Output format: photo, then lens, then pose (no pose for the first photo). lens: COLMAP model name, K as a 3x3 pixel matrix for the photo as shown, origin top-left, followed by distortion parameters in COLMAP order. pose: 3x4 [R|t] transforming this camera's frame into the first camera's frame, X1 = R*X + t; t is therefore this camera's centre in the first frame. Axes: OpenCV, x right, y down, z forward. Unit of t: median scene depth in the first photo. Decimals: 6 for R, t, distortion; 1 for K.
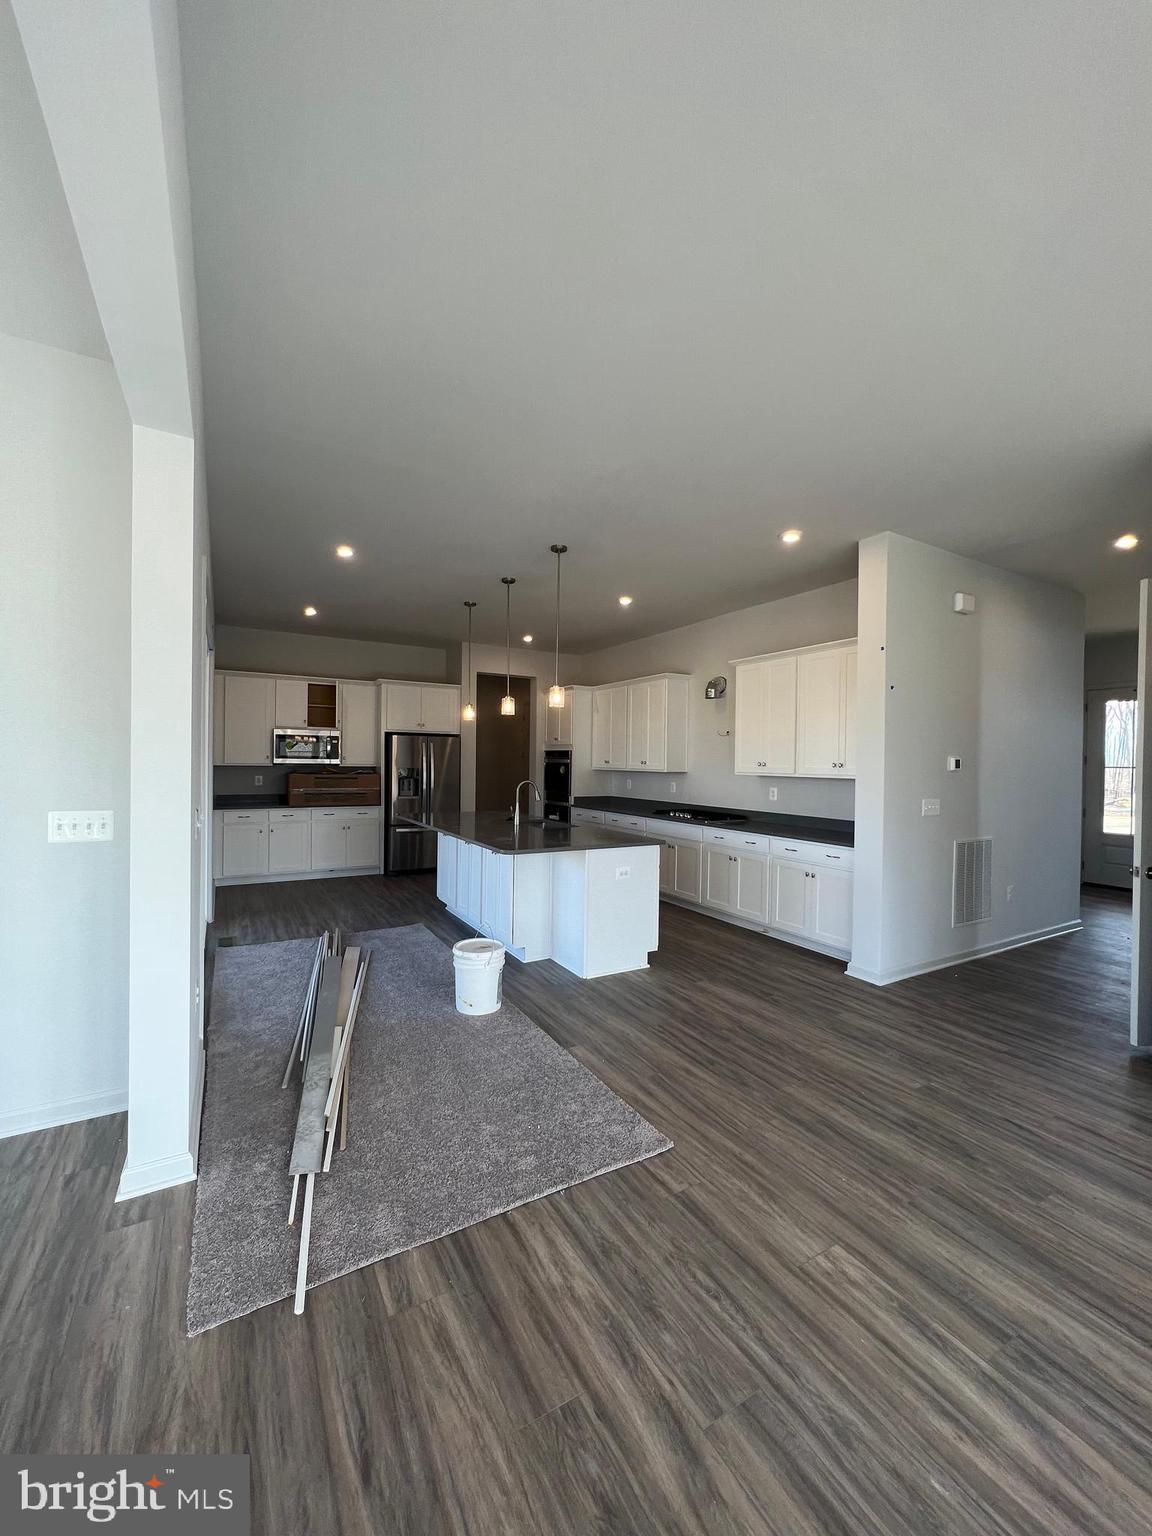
lens RADIAL K [[617.5, 0, 577.8], [0, 617.5, 769.3], [0, 0, 1]] dist [-0.003715, 0.001425]
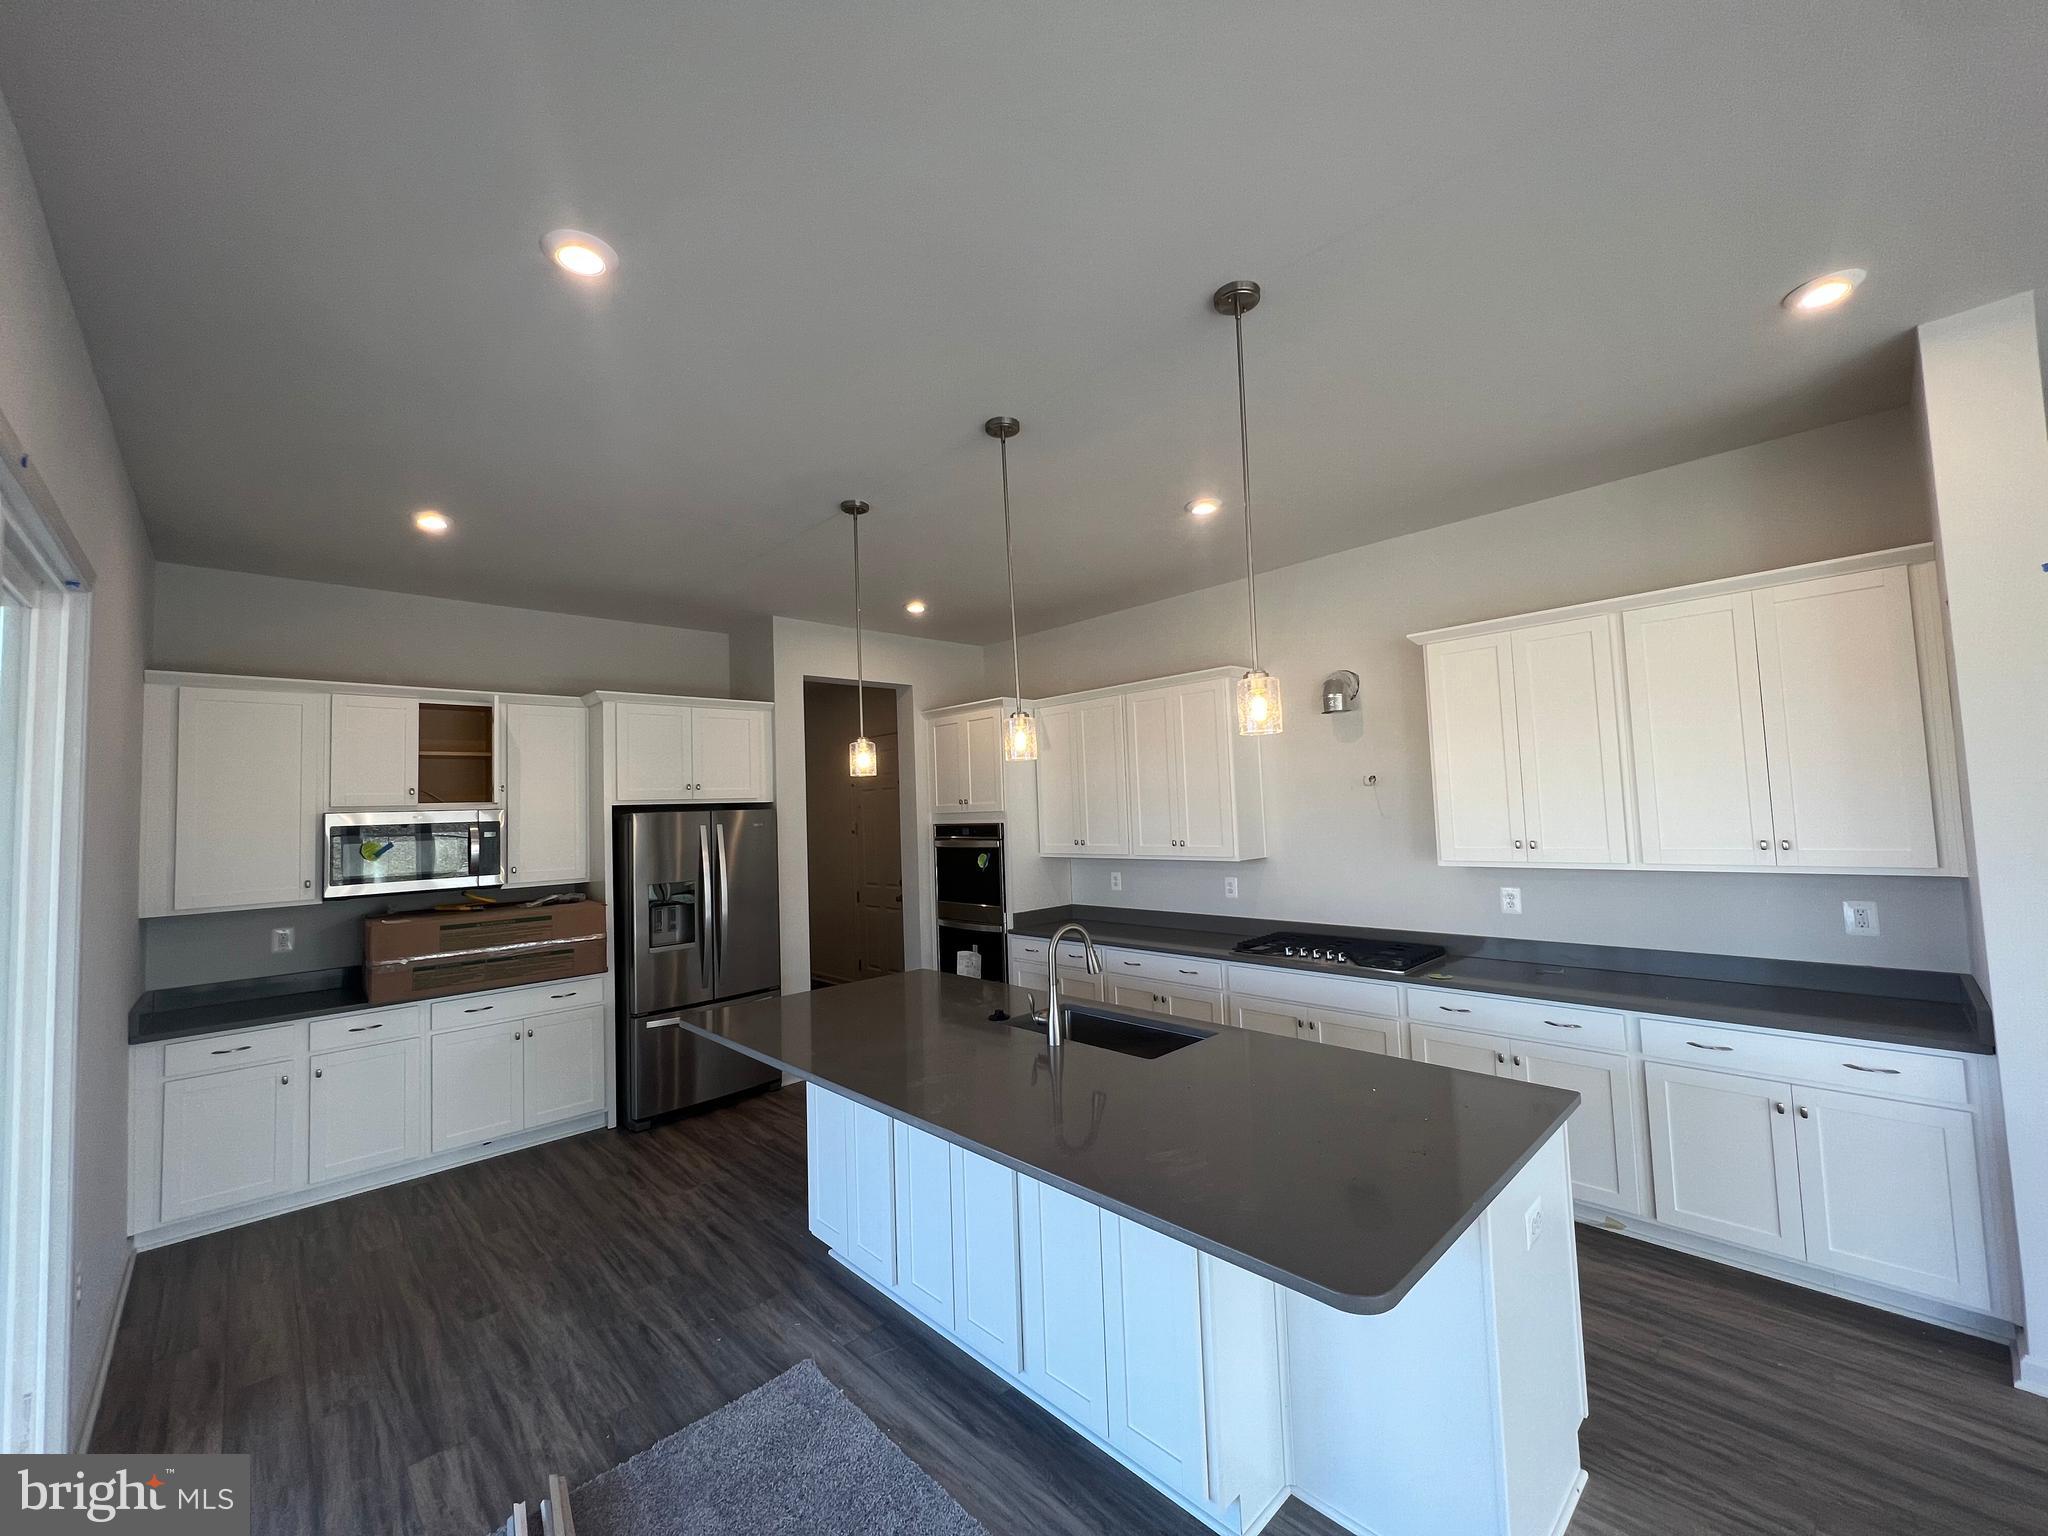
lens RADIAL K [[823.4, 0, 1026.5], [0, 823.4, 760.8], [0, 0, 1]] dist [-0.003715, 0.001425]
pose [[0.971111, -0.036622, 0.235802, -0.160161], [0.054492, 0.996077, -0.069720, -0.035325], [-0.232324, 0.080555, 0.969297, 0.342782]]
